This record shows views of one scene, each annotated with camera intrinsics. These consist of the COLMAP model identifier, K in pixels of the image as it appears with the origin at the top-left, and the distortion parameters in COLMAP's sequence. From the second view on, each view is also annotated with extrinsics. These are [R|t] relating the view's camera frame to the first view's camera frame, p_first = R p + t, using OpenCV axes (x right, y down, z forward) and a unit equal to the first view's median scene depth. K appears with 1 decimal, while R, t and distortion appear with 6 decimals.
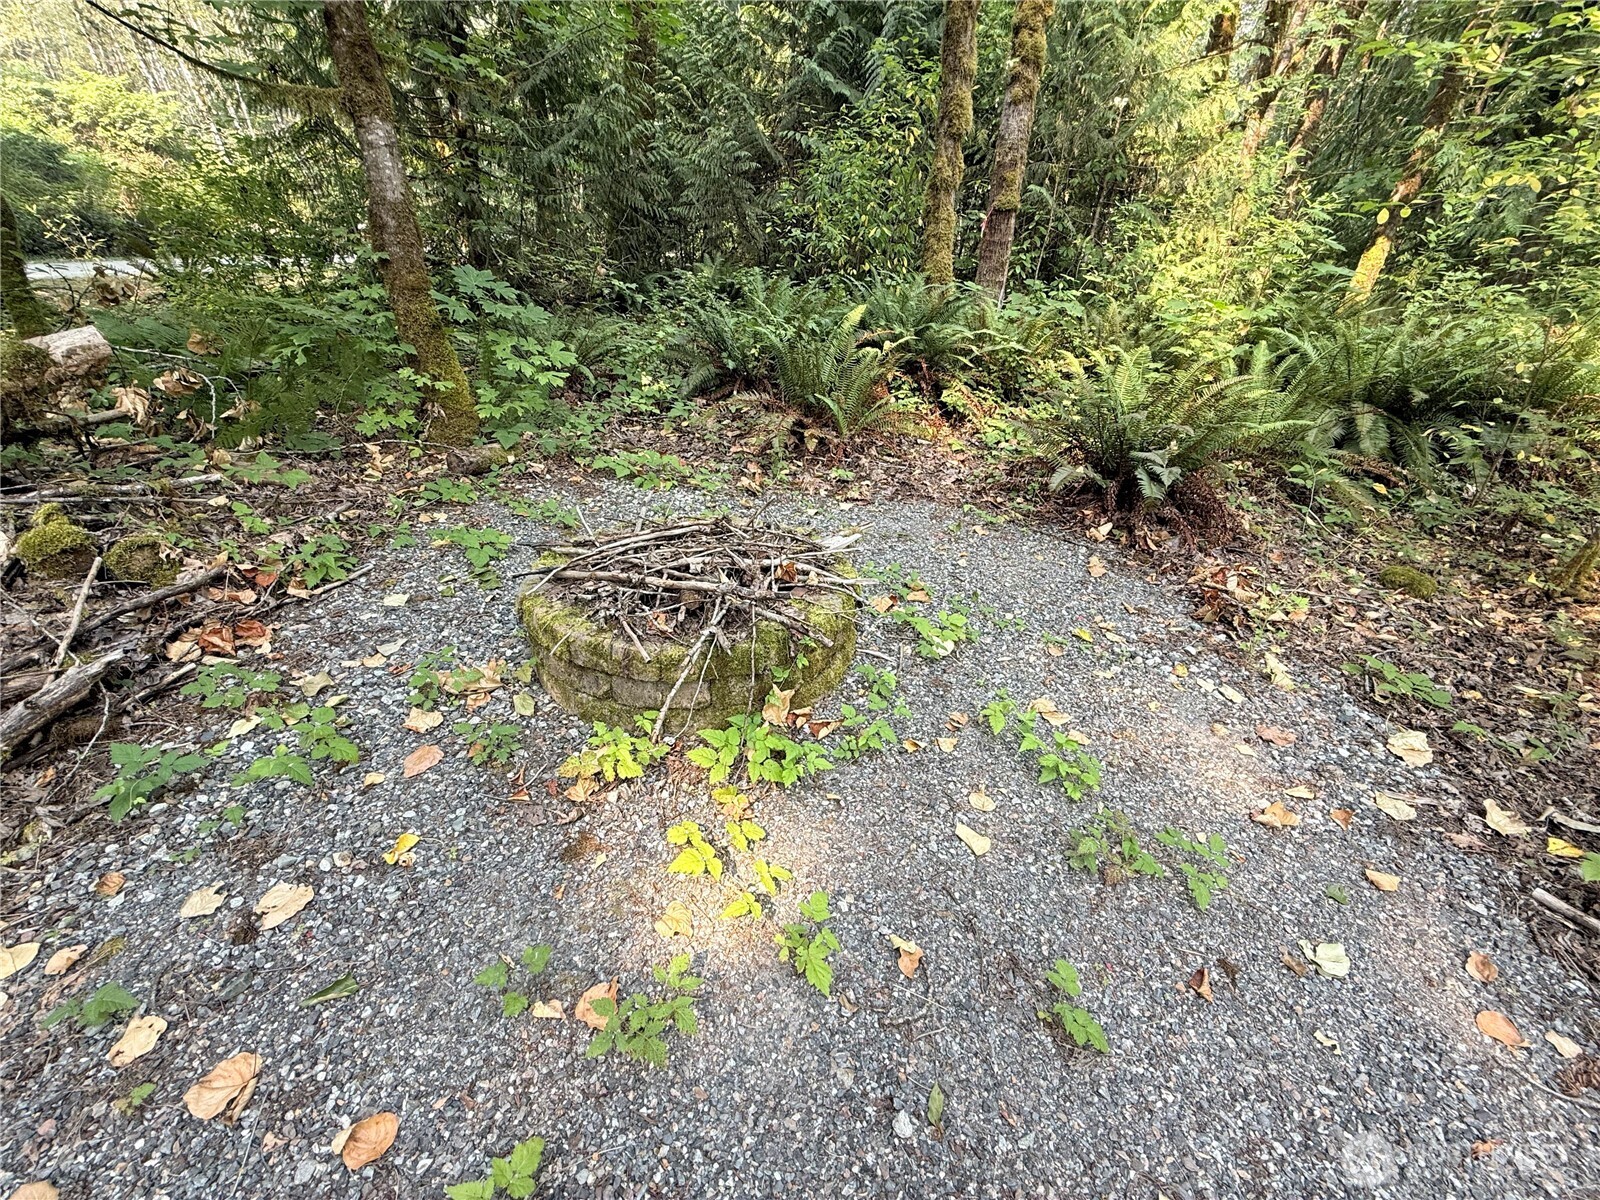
lens RADIAL K [[635.3, 0, 801.9], [0, 635.3, 599.3], [0, 0, 1]] dist [0.001636, -0.000139]
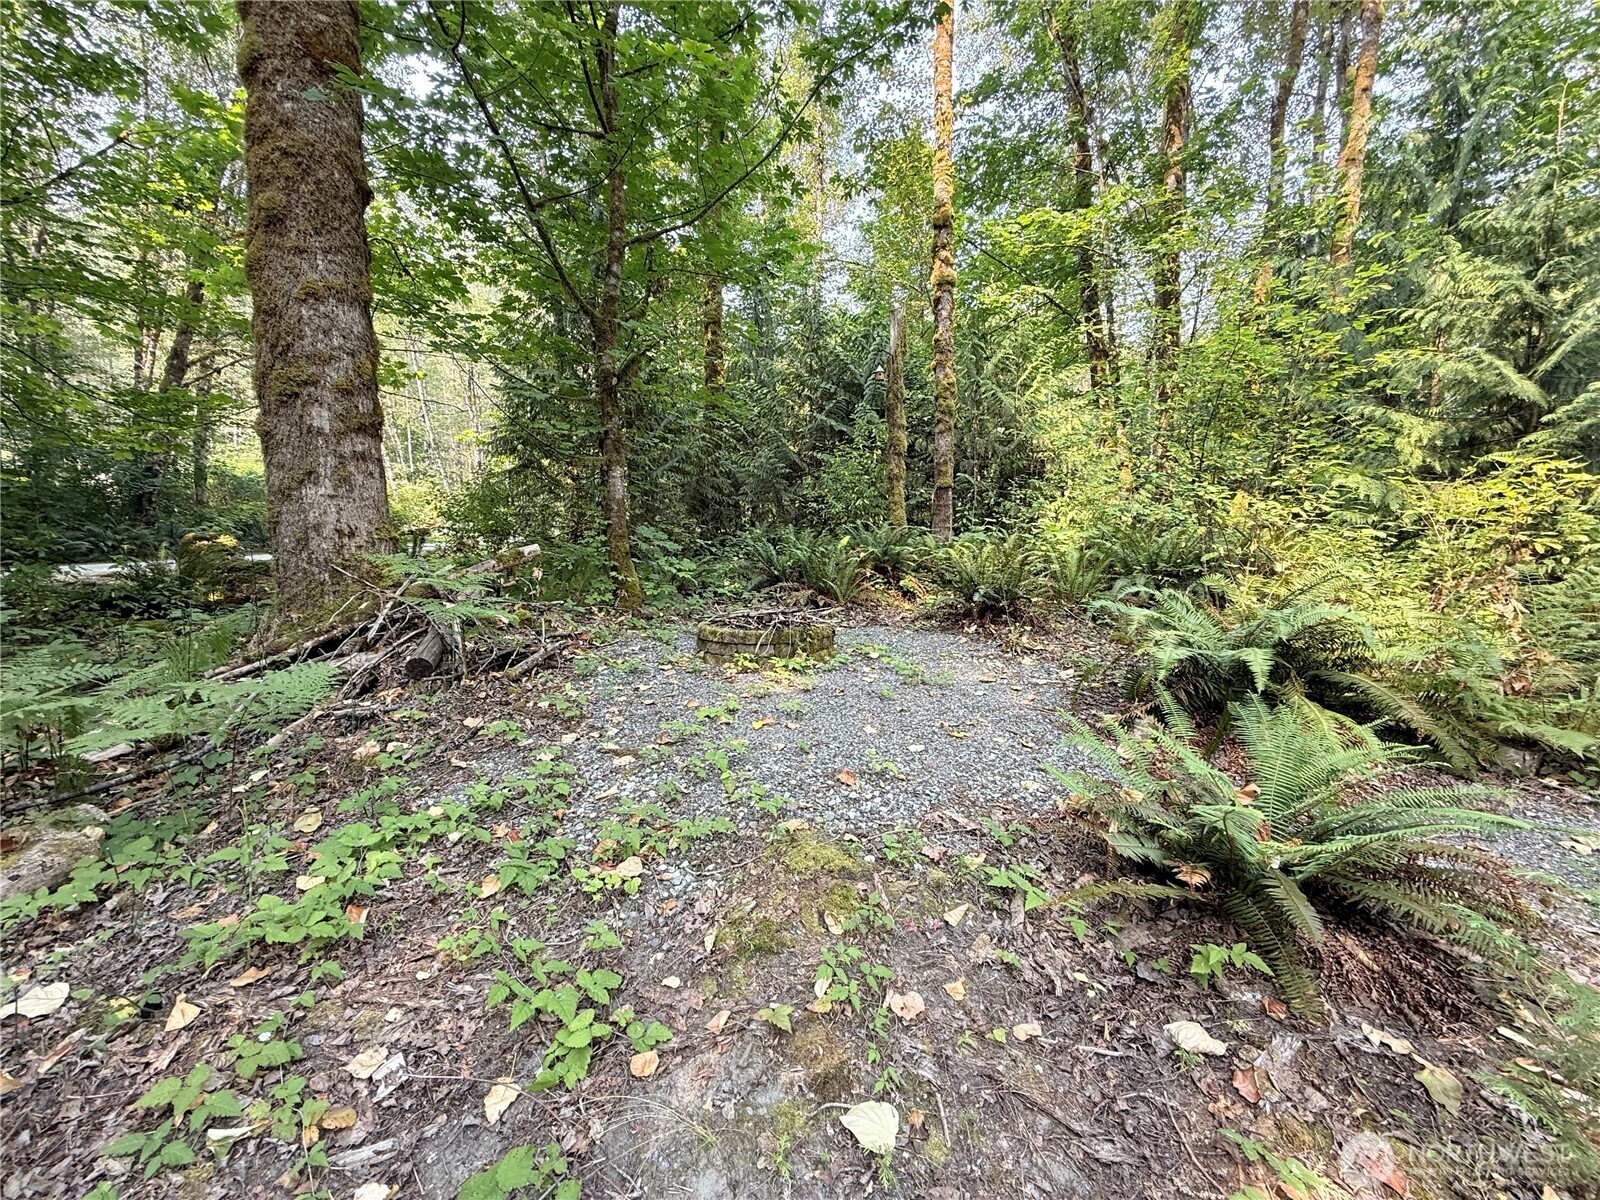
lens RADIAL K [[635.3, 0, 798.8], [0, 635.3, 597.1], [0, 0, 1]] dist [0.001636, -0.000139]
pose [[0.997664, -0.042395, -0.053561, 0.035585], [0.018747, 0.923919, -0.382127, 0.313637], [0.065686, 0.380231, 0.922556, -0.498083]]
